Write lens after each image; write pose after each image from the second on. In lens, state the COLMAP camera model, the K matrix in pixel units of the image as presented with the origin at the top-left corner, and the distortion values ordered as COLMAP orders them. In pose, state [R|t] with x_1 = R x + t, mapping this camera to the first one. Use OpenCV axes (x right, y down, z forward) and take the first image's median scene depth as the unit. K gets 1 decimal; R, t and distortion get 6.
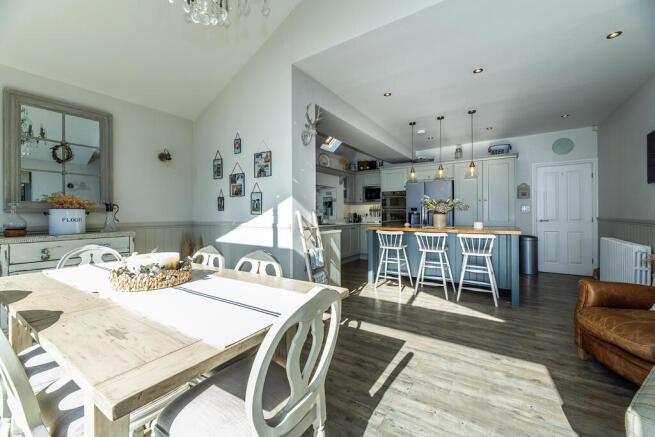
lens RADIAL K [[269.6, 0, 326.3], [0, 269.6, 214.4], [0, 0, 1]] dist [-0.000946, 0.000224]
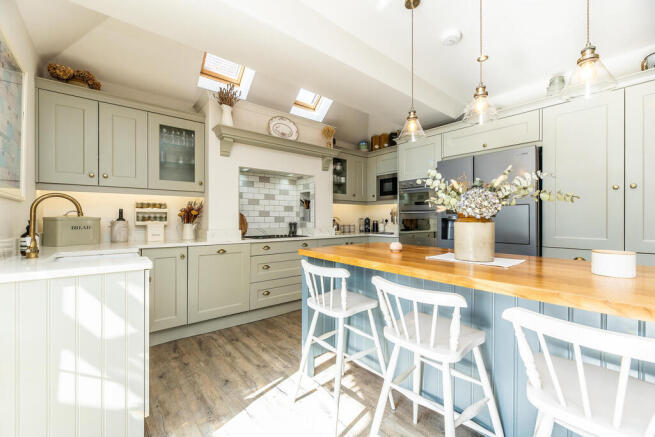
lens RADIAL K [[269.6, 0, 326.8], [0, 269.6, 221.3], [0, 0, 1]] dist [-0.000946, 0.000224]
pose [[0.958778, 0.009390, -0.284001, 0.220124], [-0.007562, 0.999943, 0.007533, -0.002020], [0.284056, -0.005075, 0.958794, 0.397691]]
